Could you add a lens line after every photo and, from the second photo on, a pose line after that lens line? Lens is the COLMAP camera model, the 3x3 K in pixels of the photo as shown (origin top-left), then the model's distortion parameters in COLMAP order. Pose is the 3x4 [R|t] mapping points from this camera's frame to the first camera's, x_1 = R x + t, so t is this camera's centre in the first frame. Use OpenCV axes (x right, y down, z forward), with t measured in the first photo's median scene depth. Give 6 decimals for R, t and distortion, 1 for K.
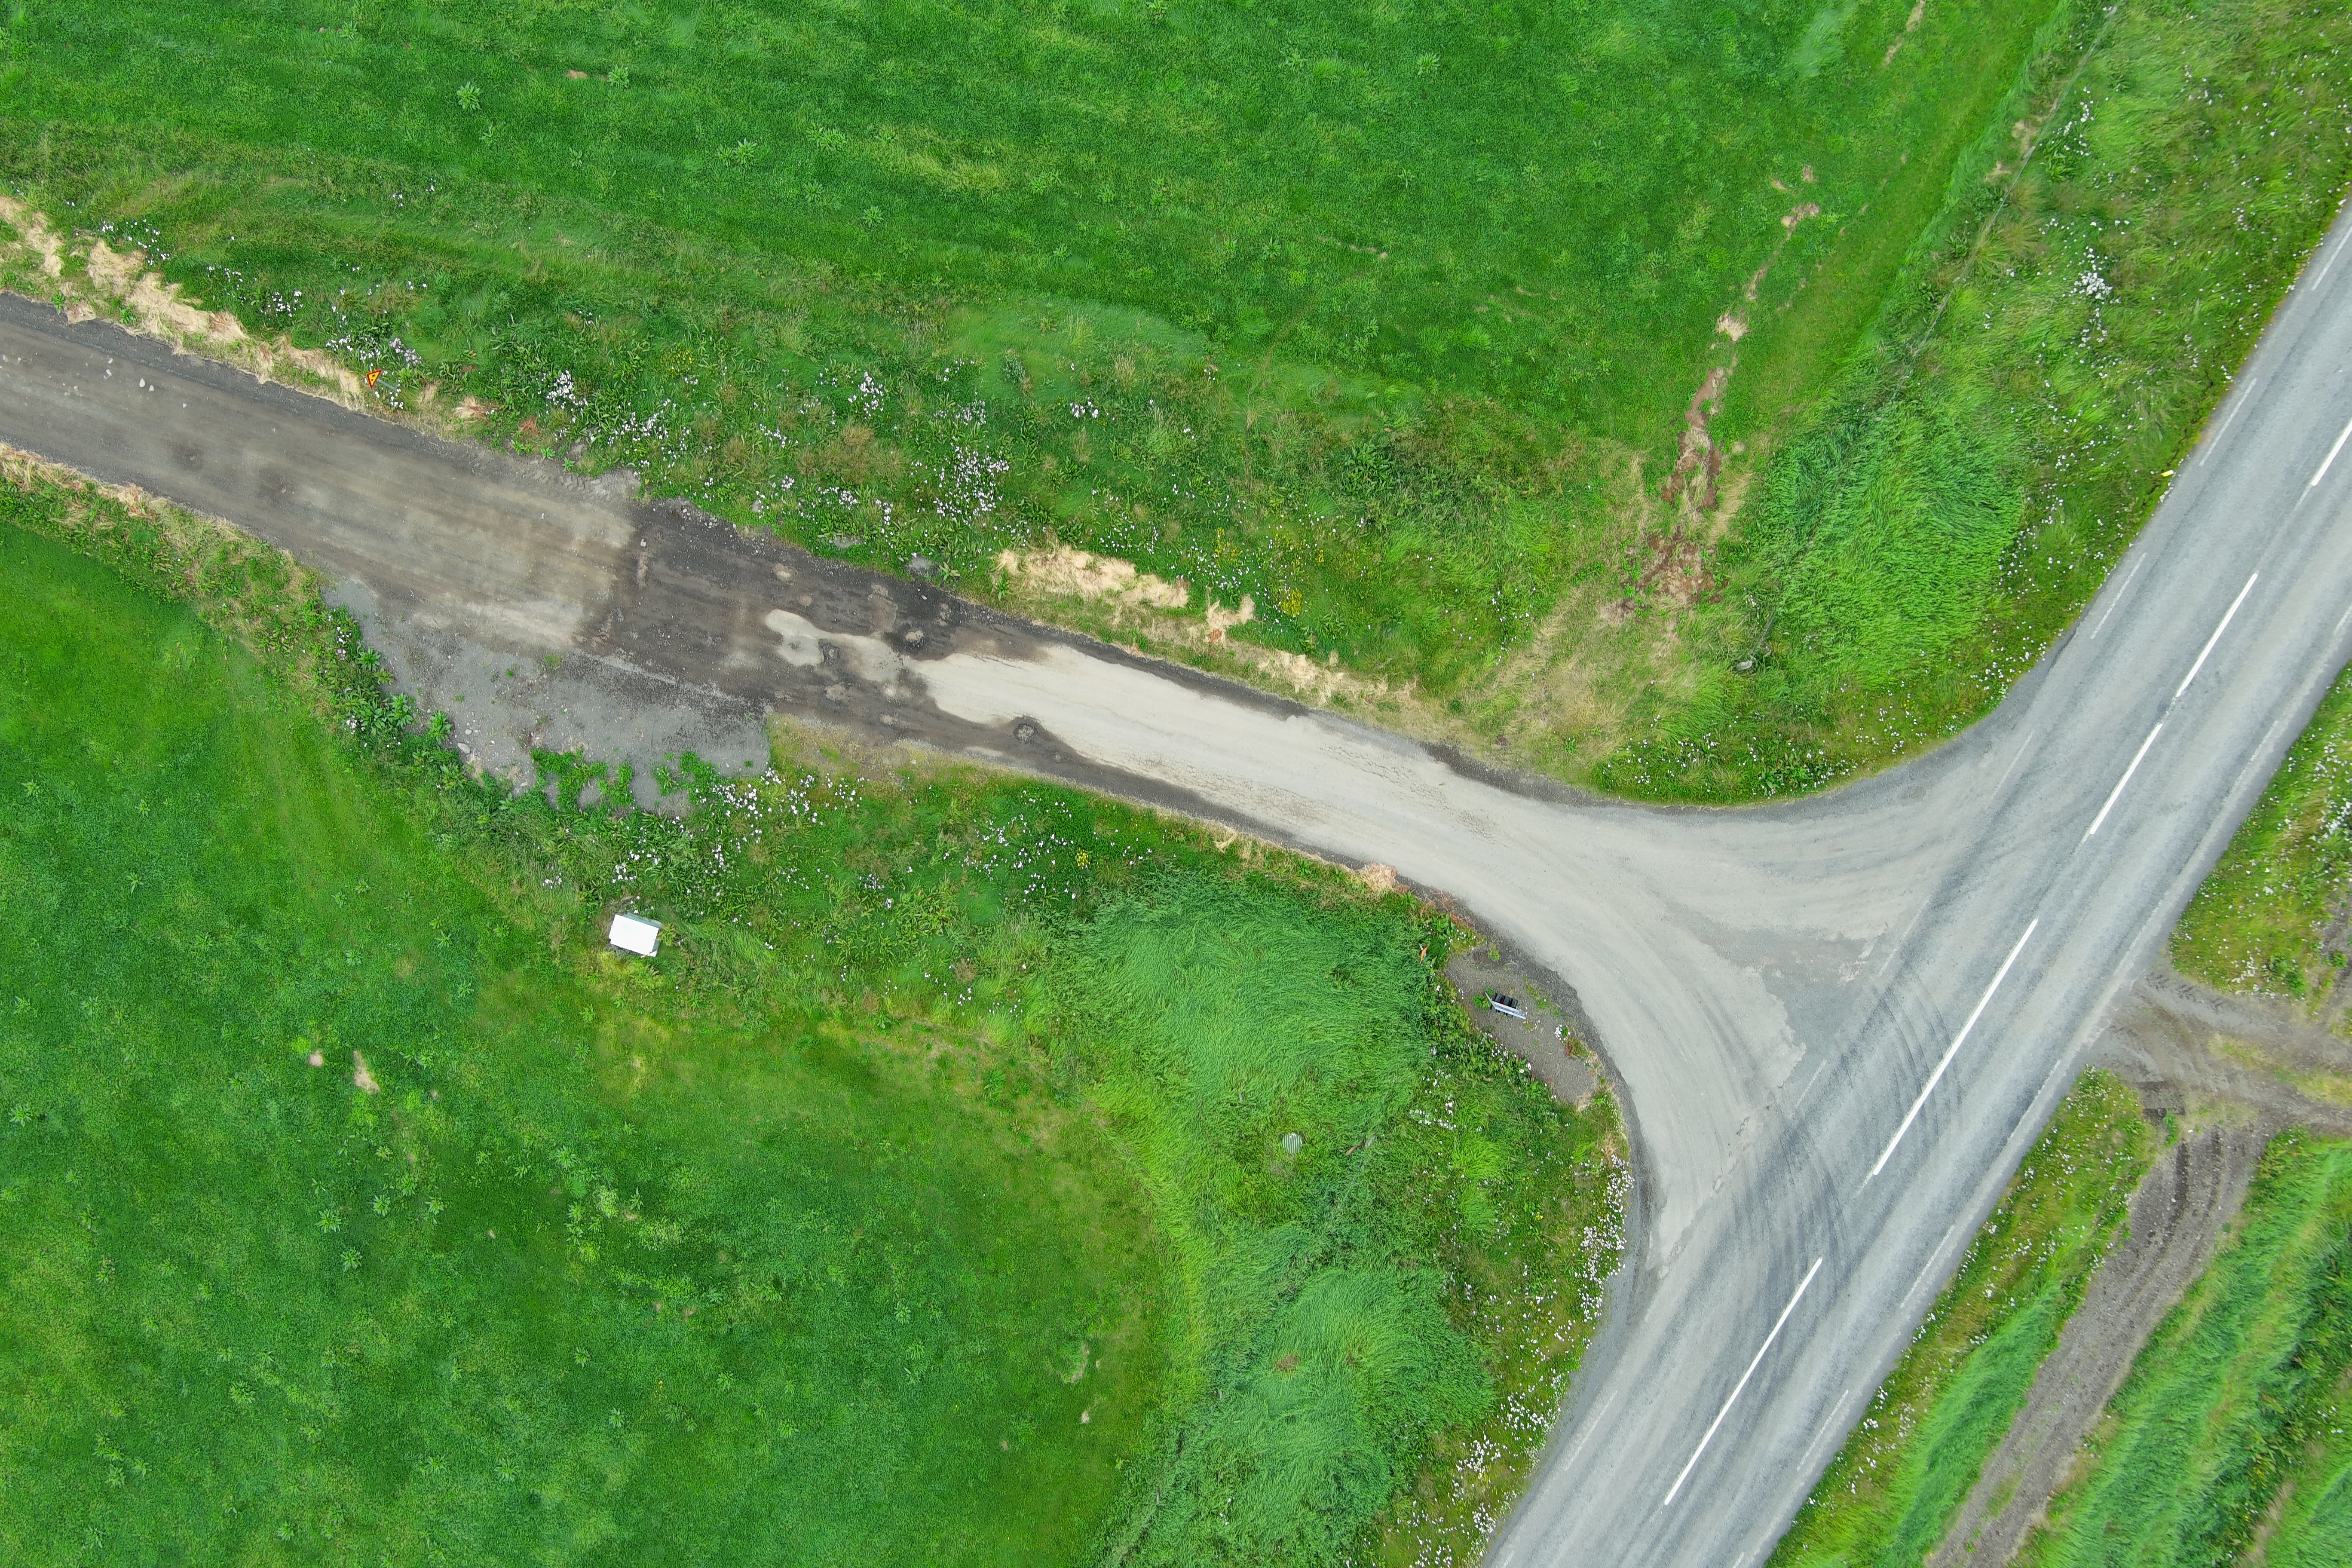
lens RADIAL K [[2027.8, 0, 1165.3], [0, 2027.8, 808.3], [0, 0, 1]] dist [0.041329, -0.077989]
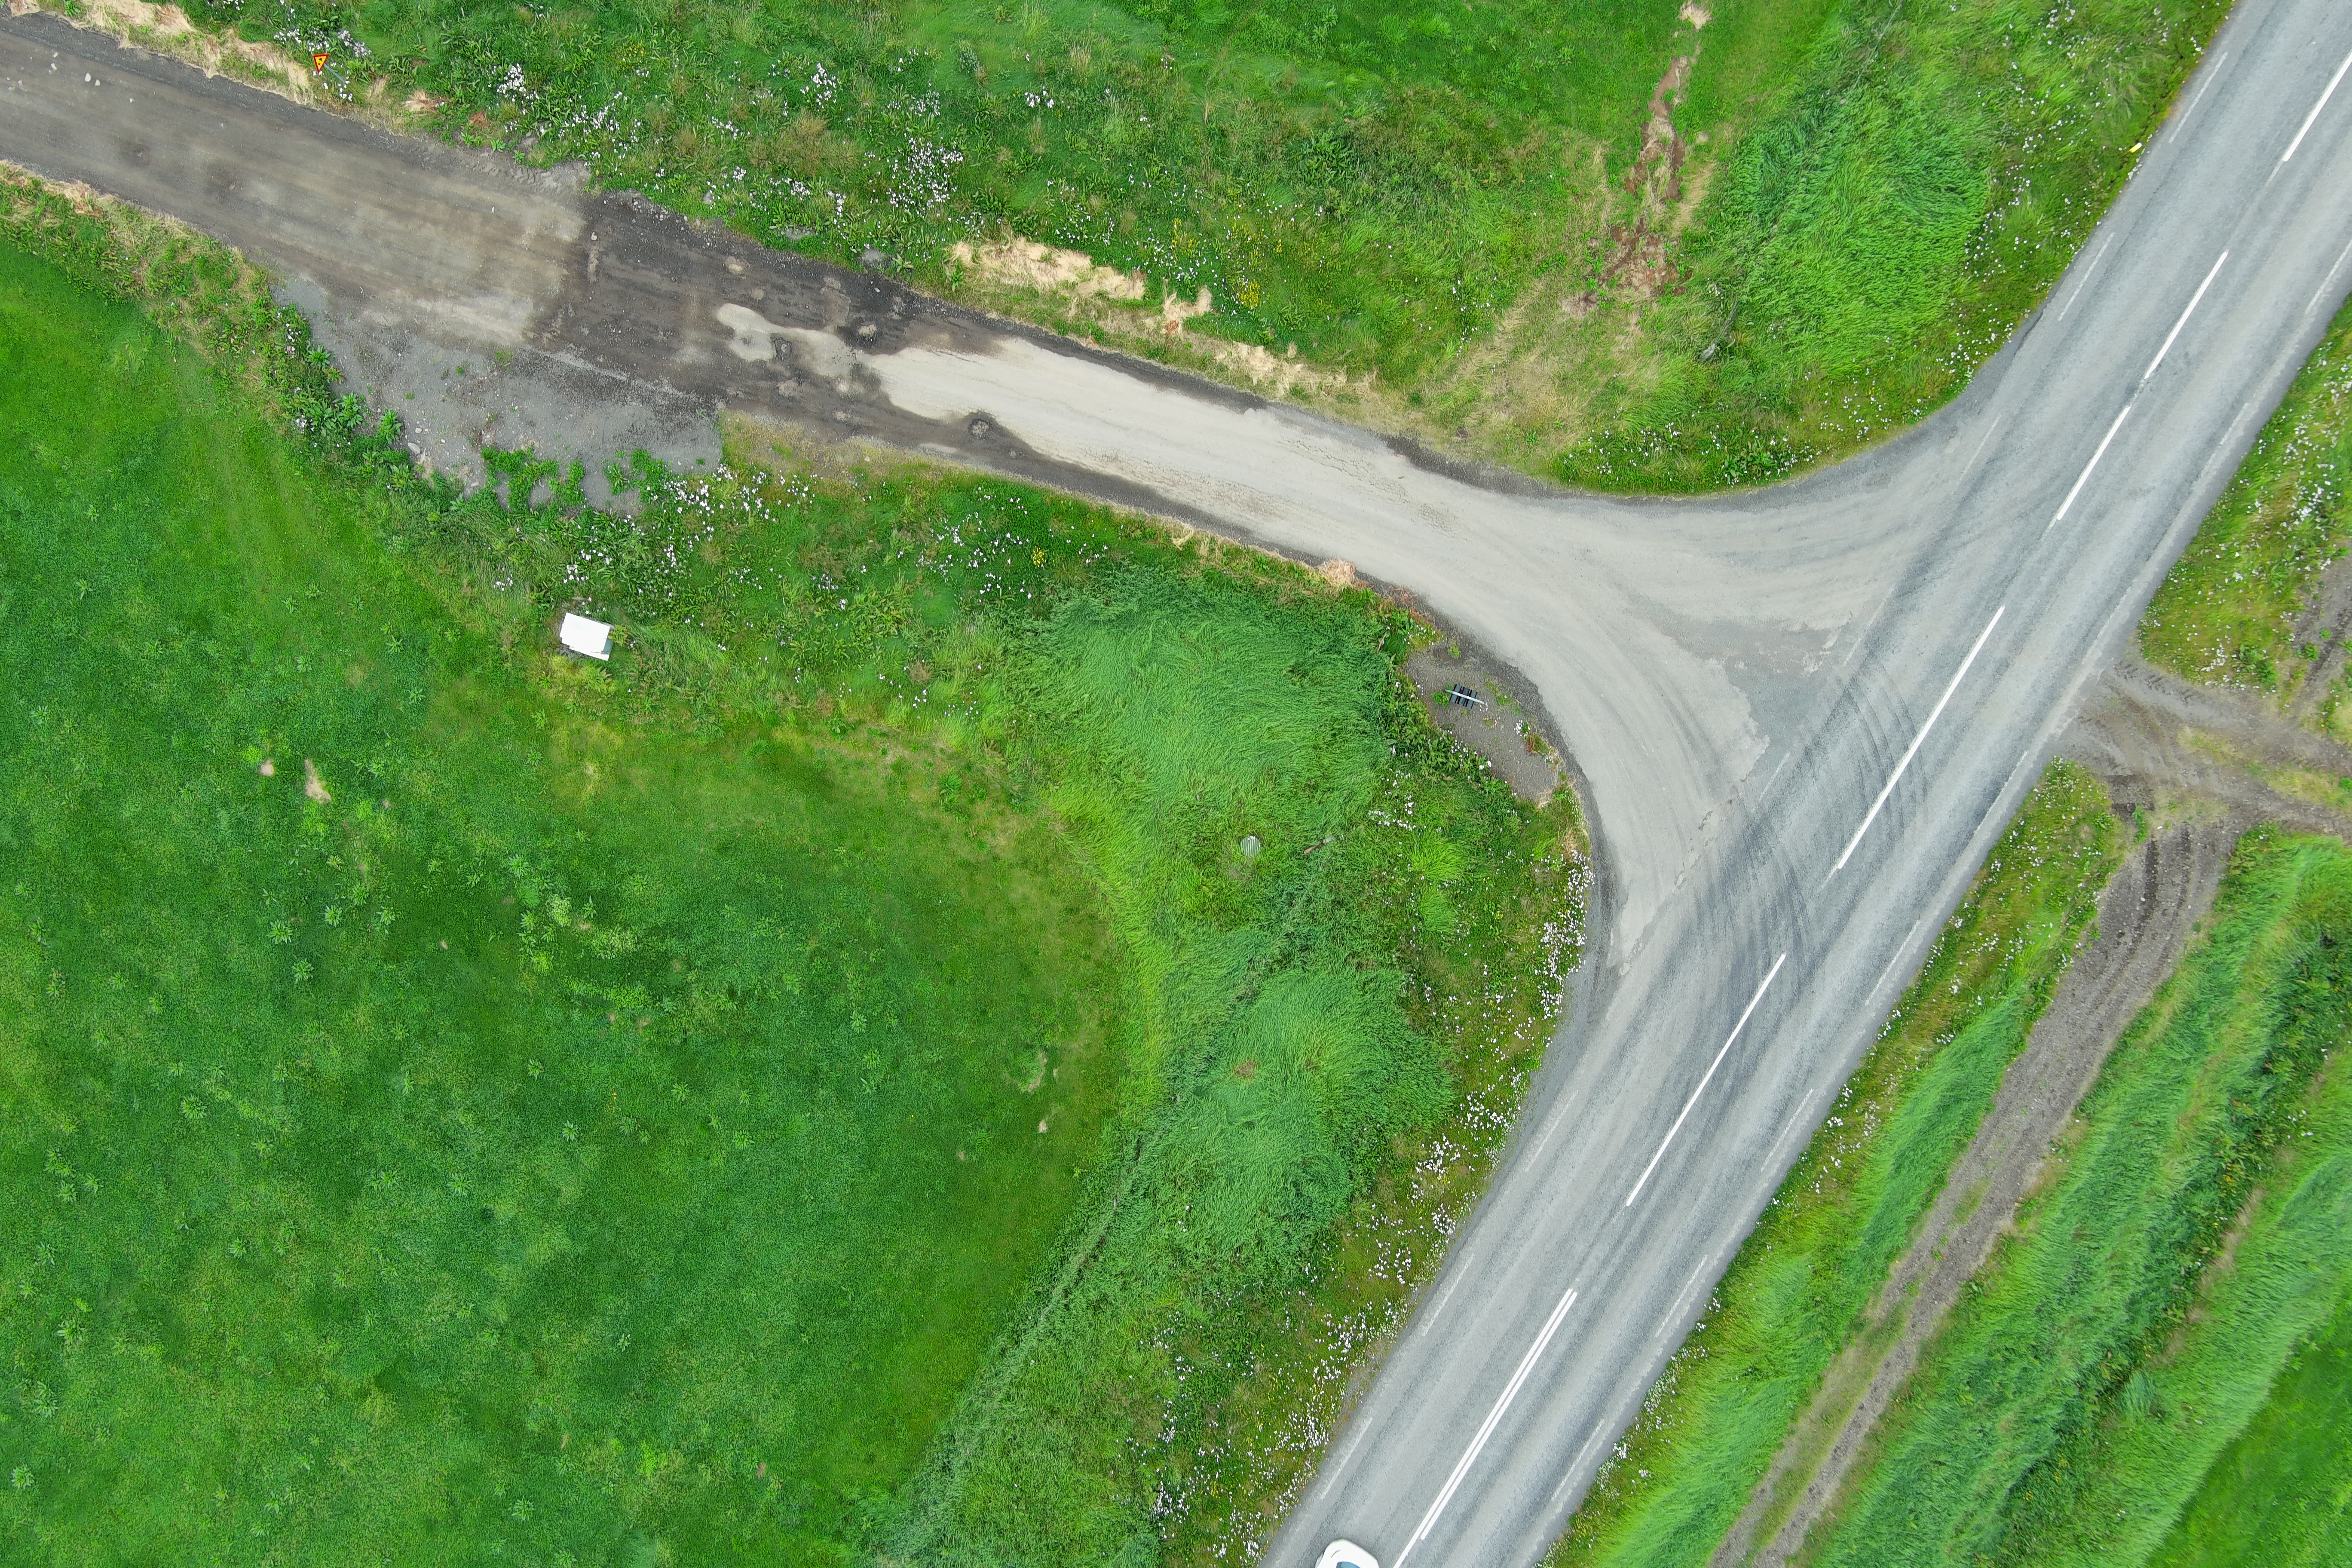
lens RADIAL K [[2027.8, 0, 1165.3], [0, 2027.8, 808.3], [0, 0, 1]] dist [0.041329, -0.077989]
pose [[0.999990, -0.000177, -0.004538, 0.025661], [0.000171, 0.999999, -0.001281, 0.149355], [0.004538, 0.001281, 0.999989, 0.011174]]
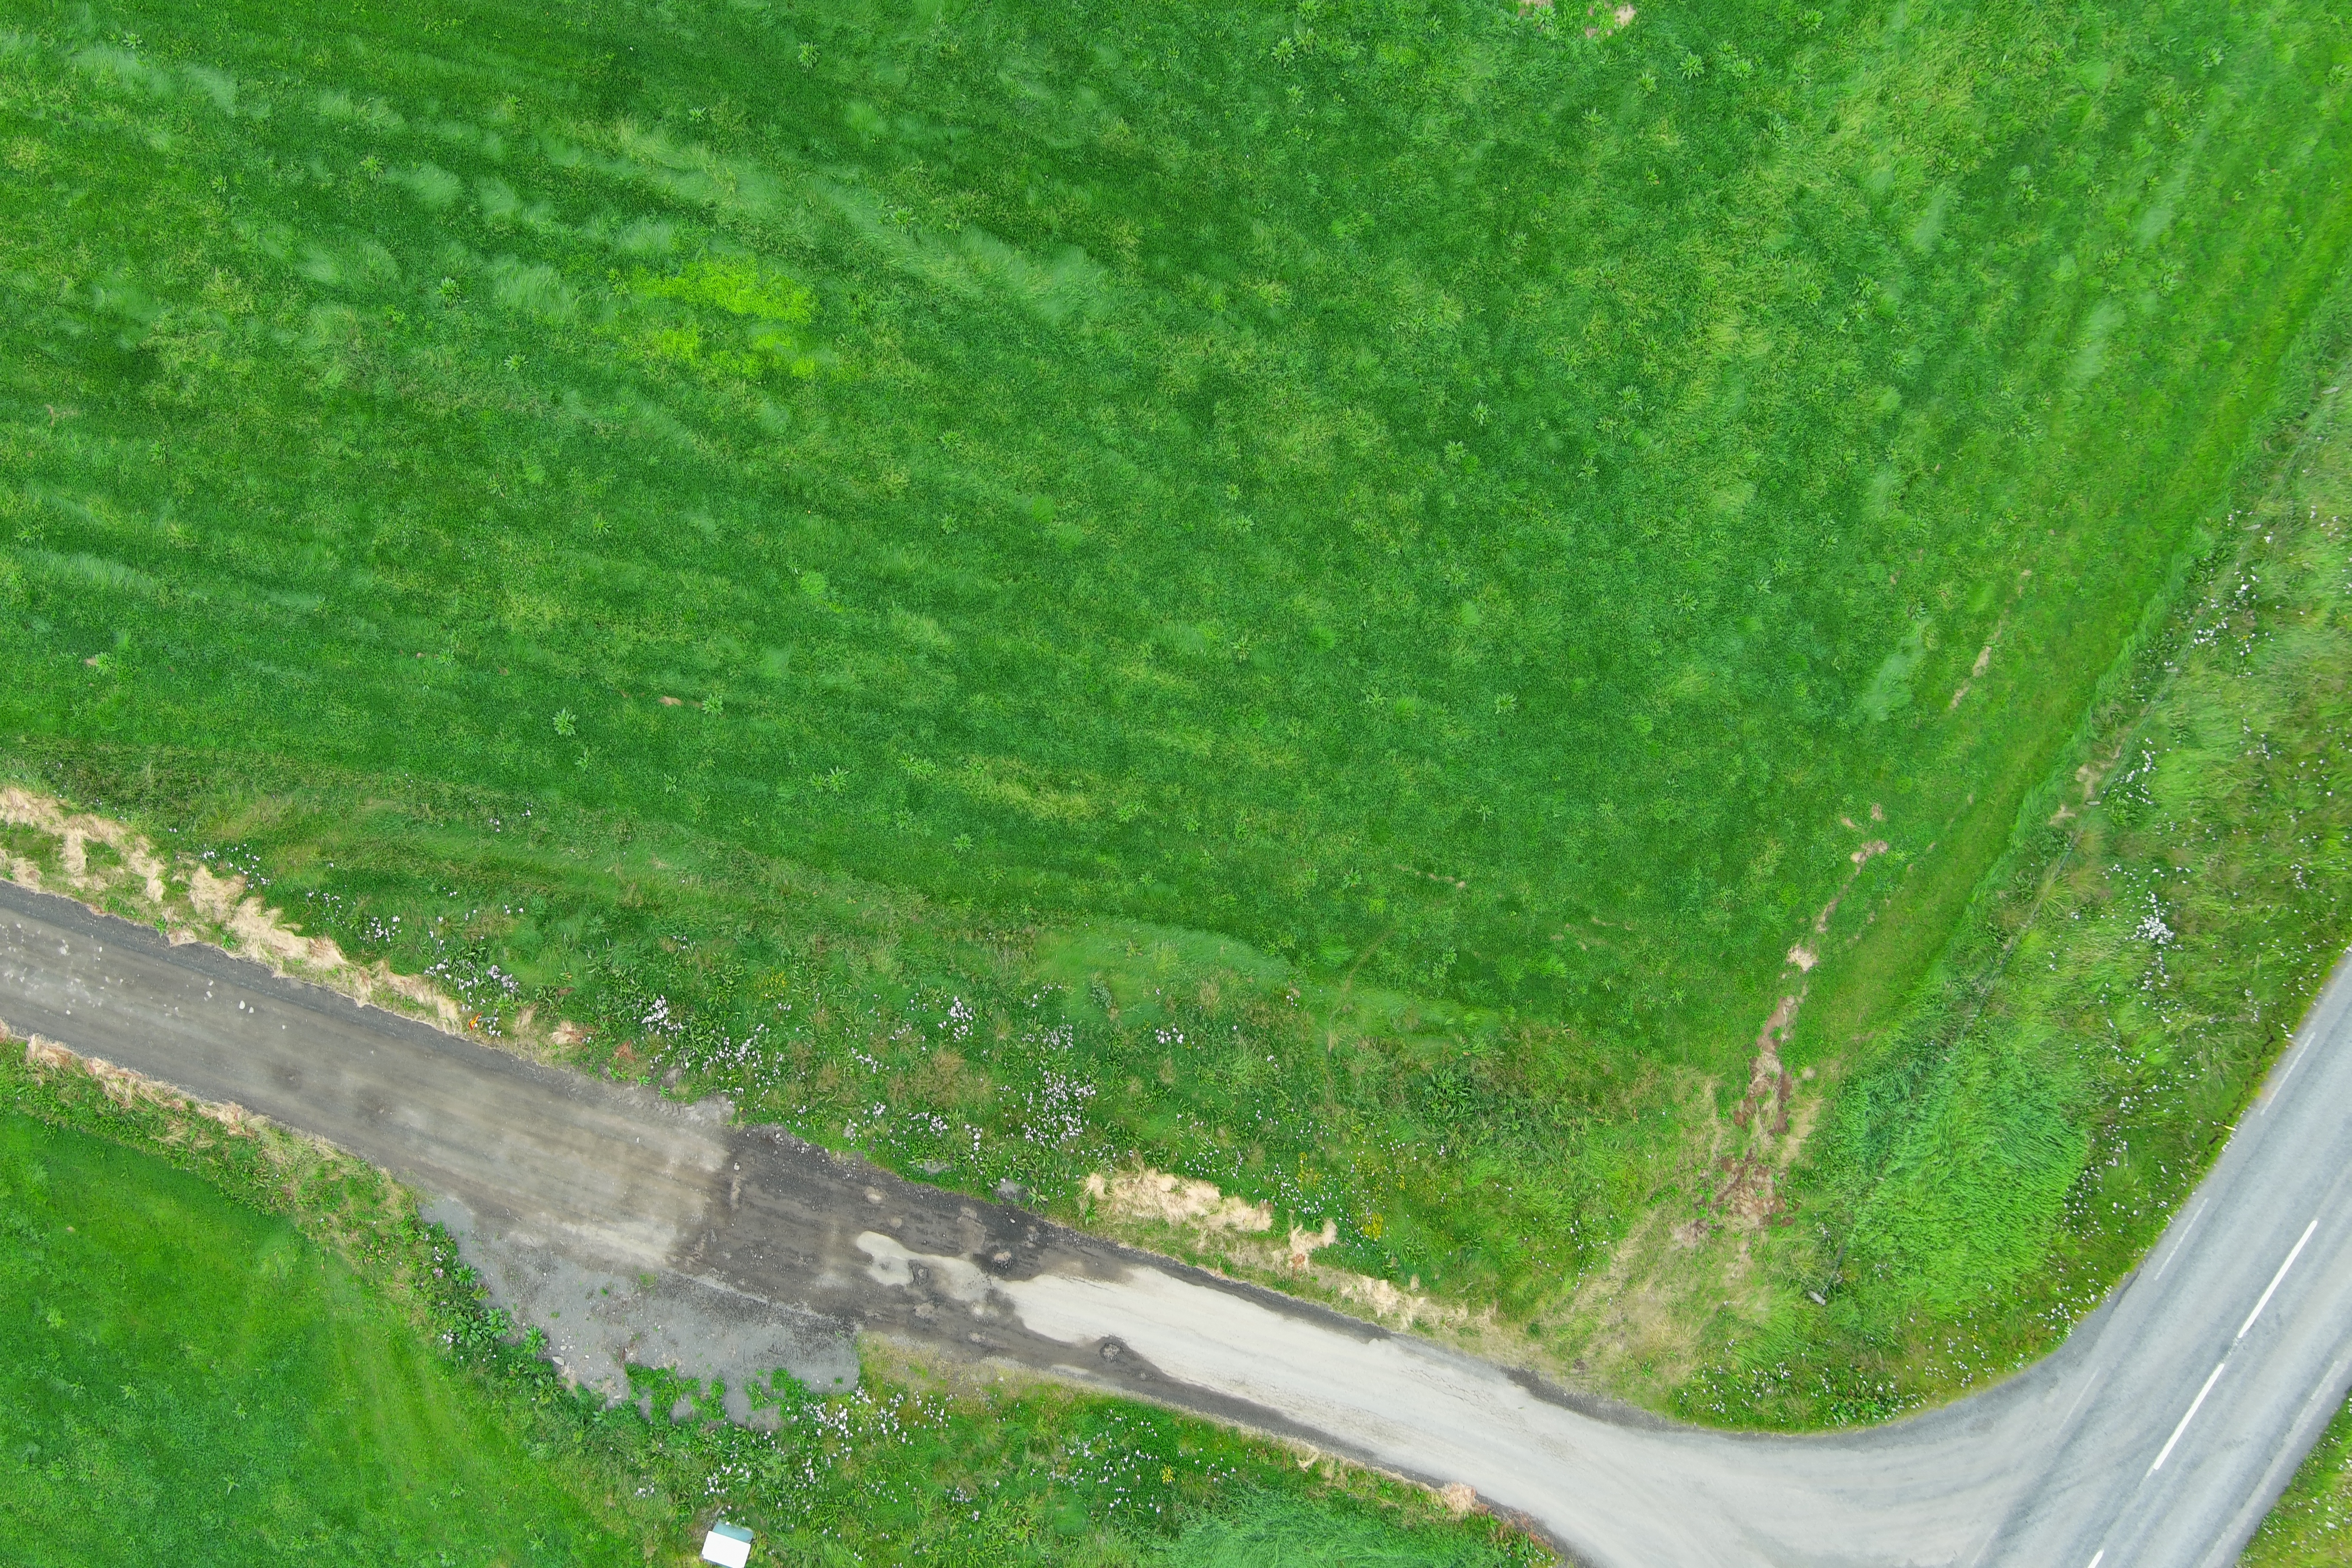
lens RADIAL K [[2027.8, 0, 1165.3], [0, 2027.8, 808.3], [0, 0, 1]] dist [0.041329, -0.077989]
pose [[0.999956, -0.000060, 0.009400, -0.051655], [0.000045, 0.999999, 0.001567, -0.312259], [-0.009400, -0.001566, 0.999955, -0.020548]]
